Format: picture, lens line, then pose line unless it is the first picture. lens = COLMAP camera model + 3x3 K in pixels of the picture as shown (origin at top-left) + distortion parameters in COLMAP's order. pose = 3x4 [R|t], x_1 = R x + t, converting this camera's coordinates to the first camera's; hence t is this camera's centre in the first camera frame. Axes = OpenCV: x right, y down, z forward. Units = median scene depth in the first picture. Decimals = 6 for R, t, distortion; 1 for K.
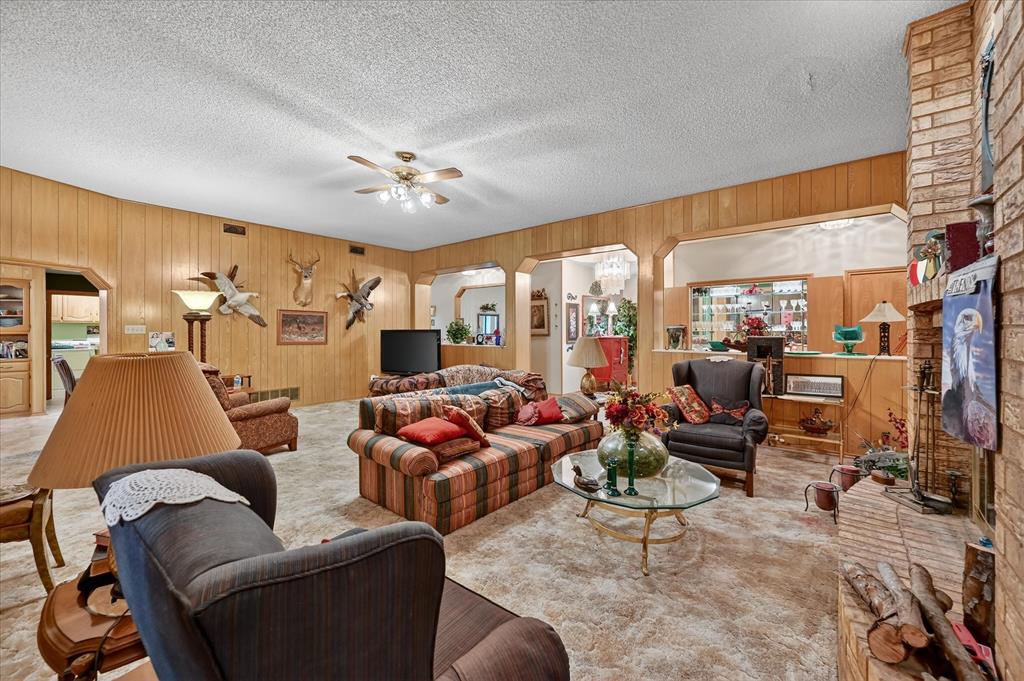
lens RADIAL K [[402.4, 0, 519.7], [0, 402.4, 334.5], [0, 0, 1]] dist [0.000978, 0.000215]
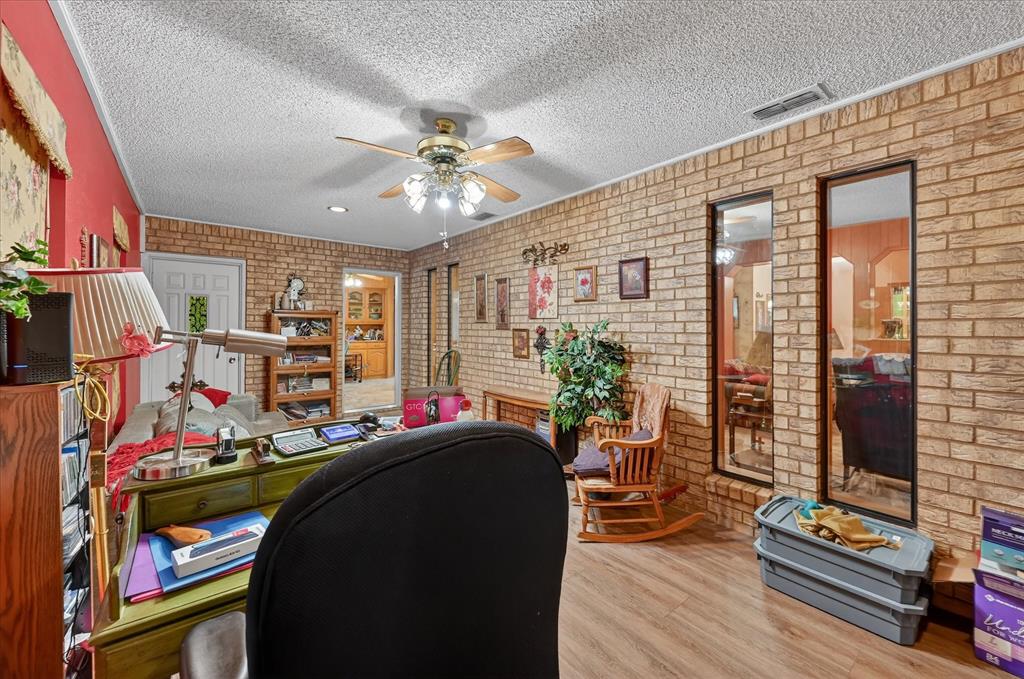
lens RADIAL K [[402.4, 0, 519.7], [0, 402.4, 333.5], [0, 0, 1]] dist [0.000978, 0.000215]
pose [[0.977123, 0.012369, -0.212317, -0.395797], [-0.008209, 0.999757, 0.020464, -0.001965], [0.212519, -0.018253, 0.976987, -0.373511]]
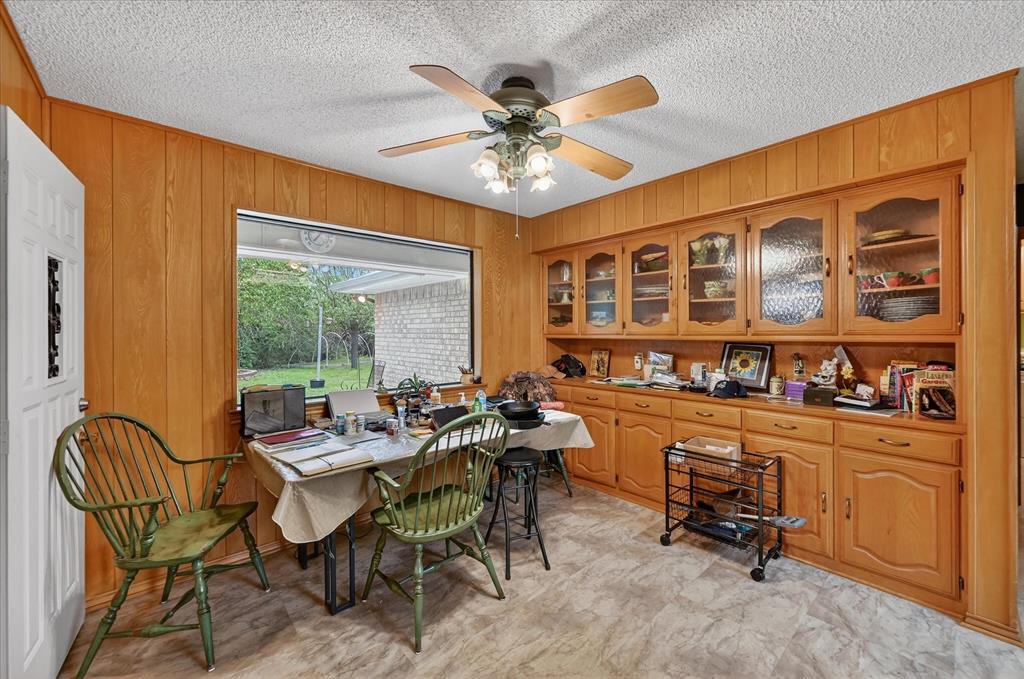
lens RADIAL K [[402.4, 0, 519.7], [0, 402.4, 333.5], [0, 0, 1]] dist [0.000978, 0.000215]
pose [[-0.159458, 0.006547, -0.987183, -0.861680], [0.008867, 0.999947, 0.005199, -0.013075], [0.987165, -0.007924, -0.159508, 0.719902]]
